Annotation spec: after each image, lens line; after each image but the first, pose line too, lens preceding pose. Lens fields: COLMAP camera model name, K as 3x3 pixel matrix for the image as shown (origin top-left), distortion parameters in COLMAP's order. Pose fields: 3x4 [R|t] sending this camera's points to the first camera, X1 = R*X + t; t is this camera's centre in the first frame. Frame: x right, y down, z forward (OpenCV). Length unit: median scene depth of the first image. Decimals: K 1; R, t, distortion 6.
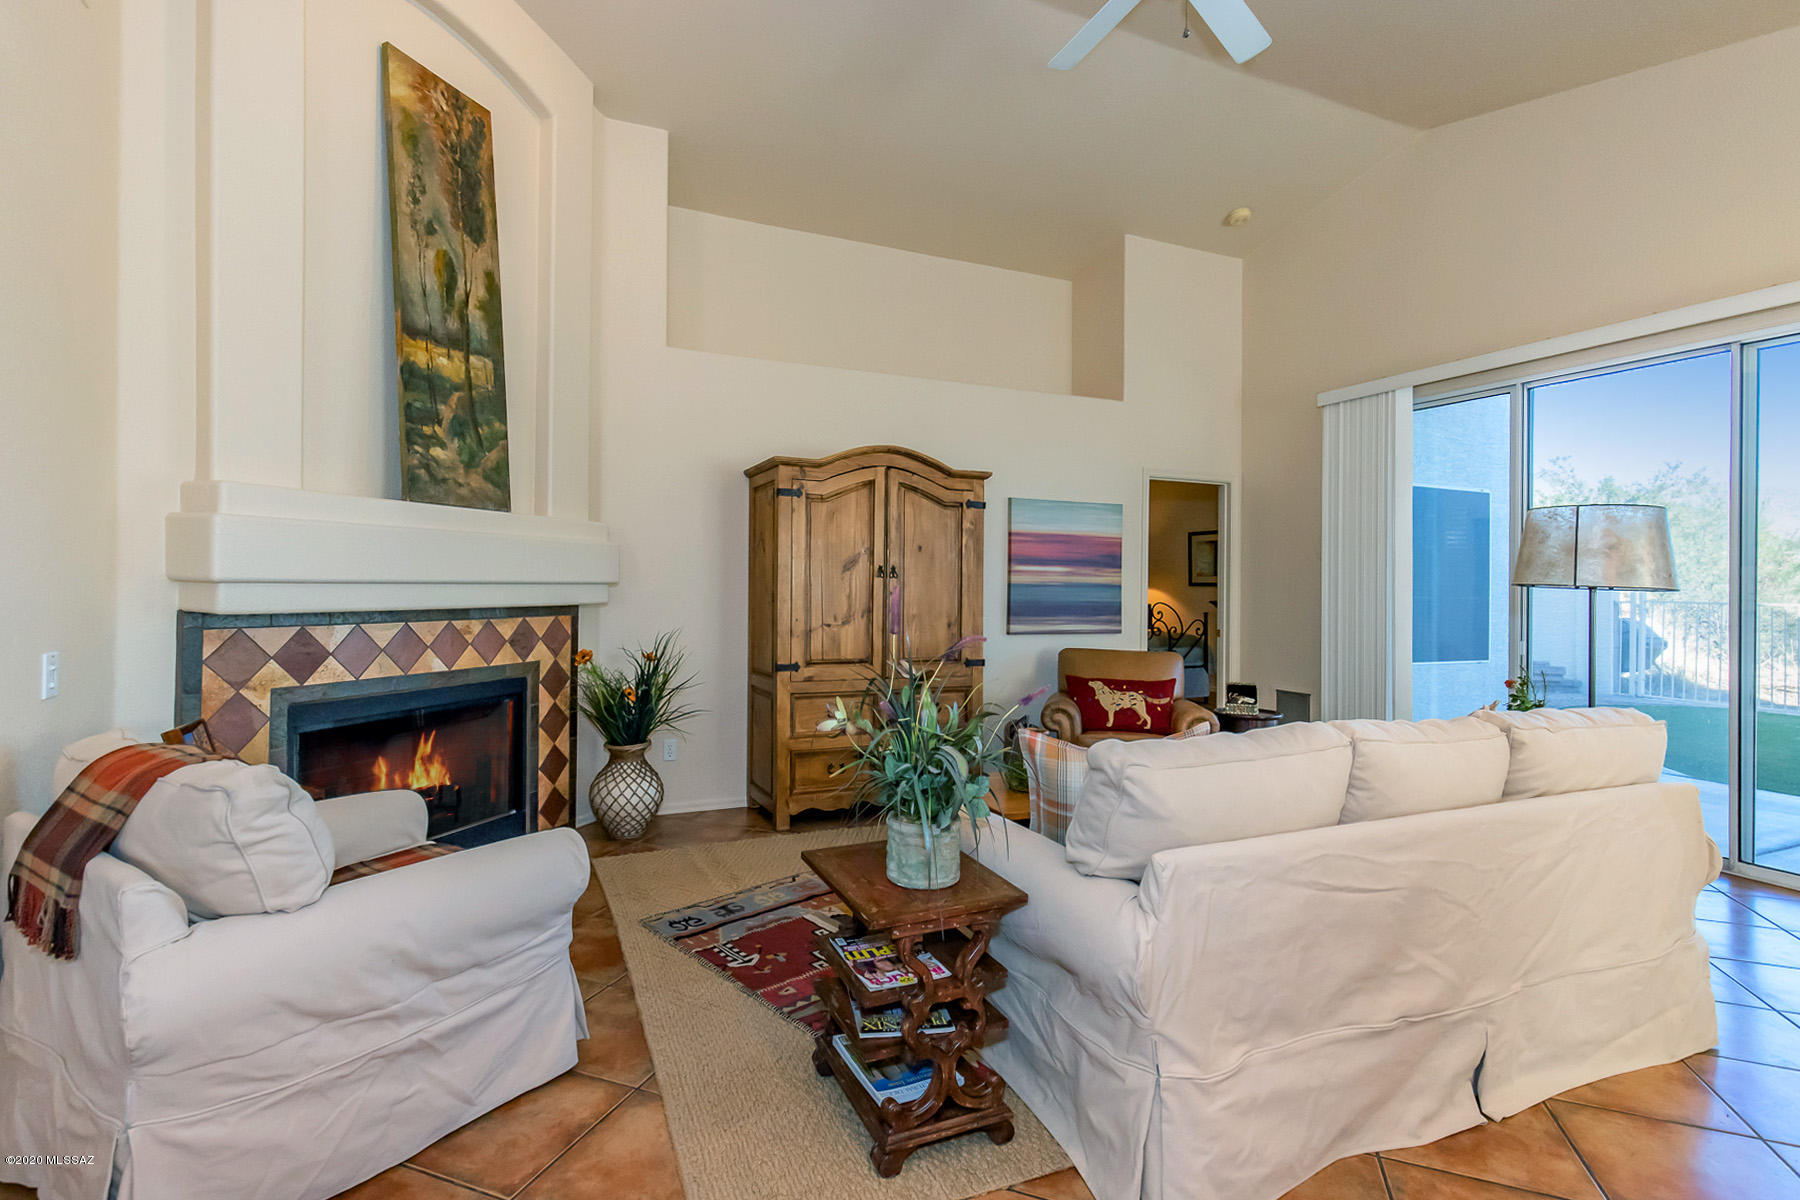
lens RADIAL K [[871.4, 0, 893.0], [0, 871.4, 593.9], [0, 0, 1]] dist [0.002144, 0.000891]
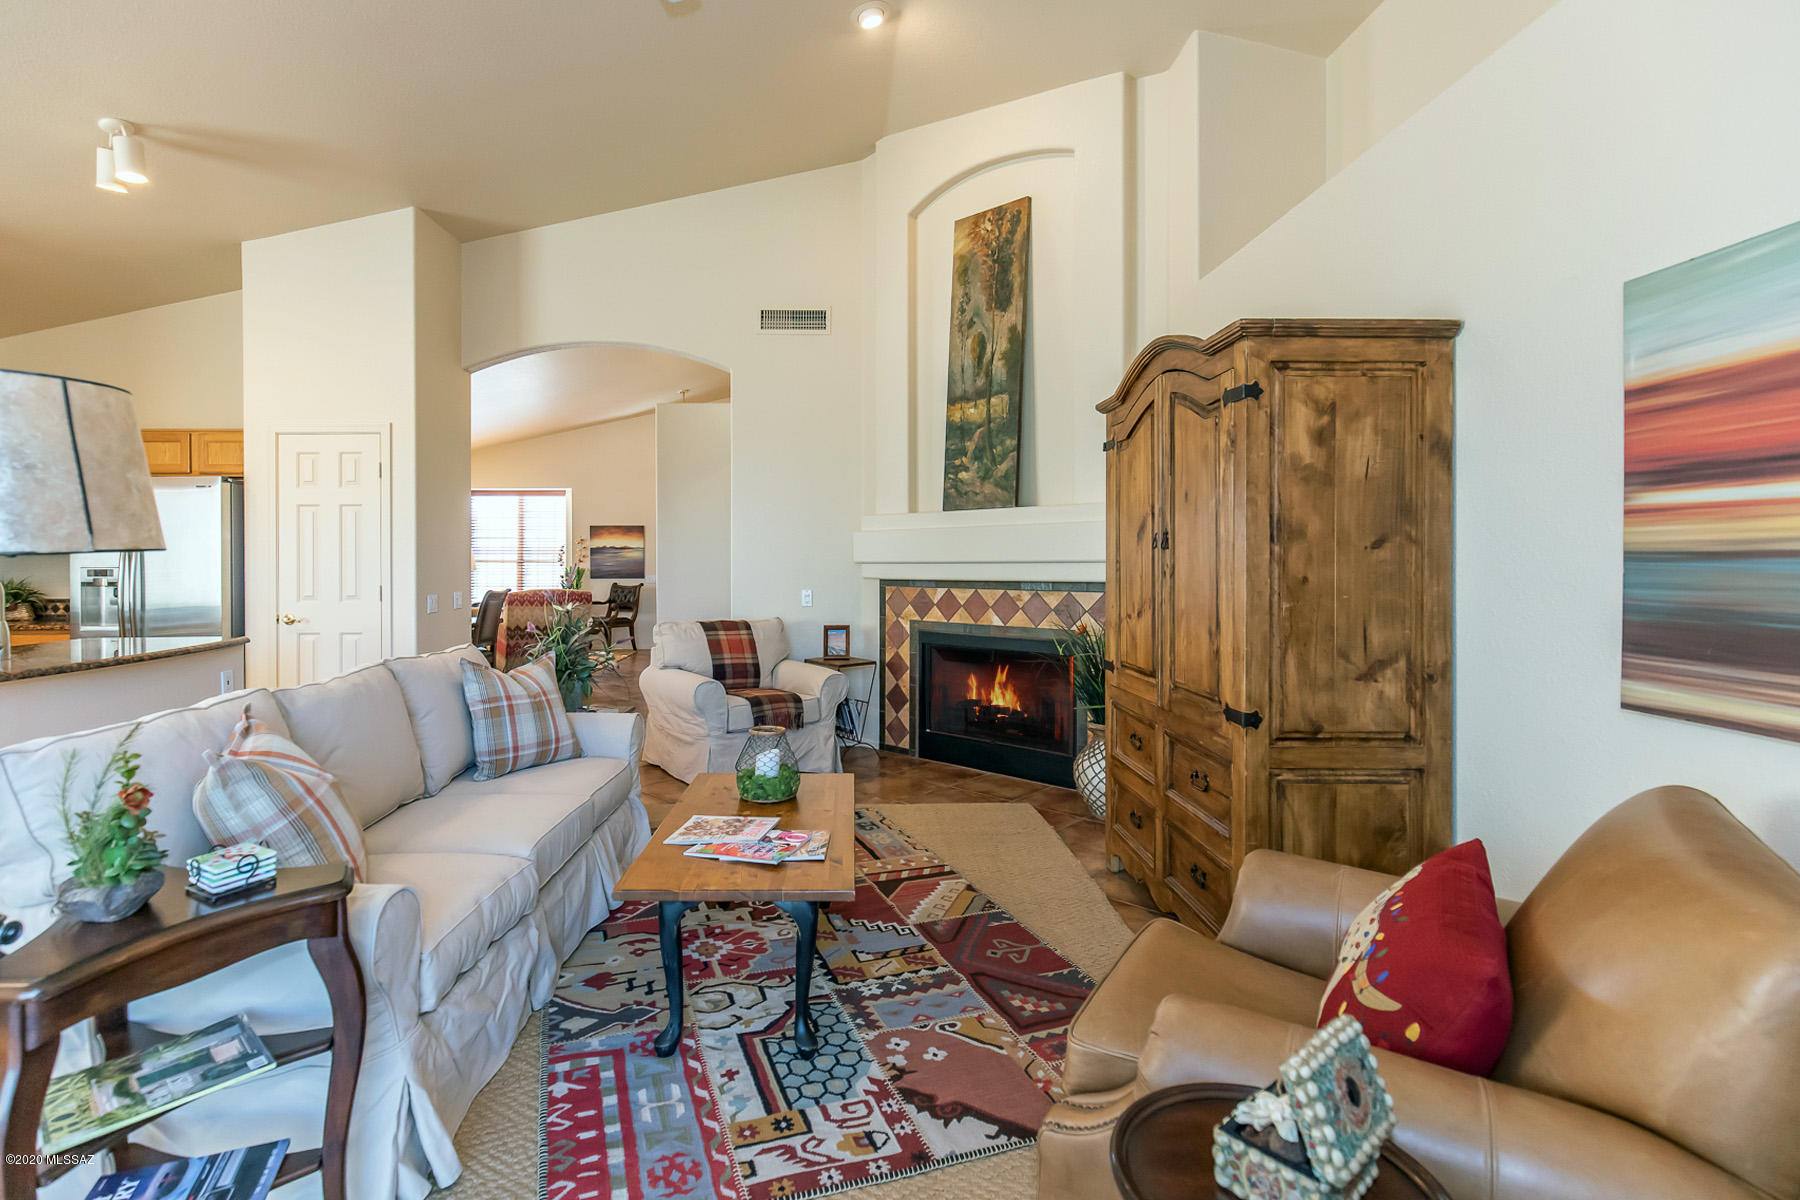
lens RADIAL K [[871.4, 0, 890.7], [0, 871.4, 575.1], [0, 0, 1]] dist [0.002144, 0.000891]
pose [[-0.392799, 0.009719, -0.919573, 0.869131], [-0.004083, 0.999916, 0.012312, -0.009217], [0.919615, 0.008591, -0.392726, 1.426644]]
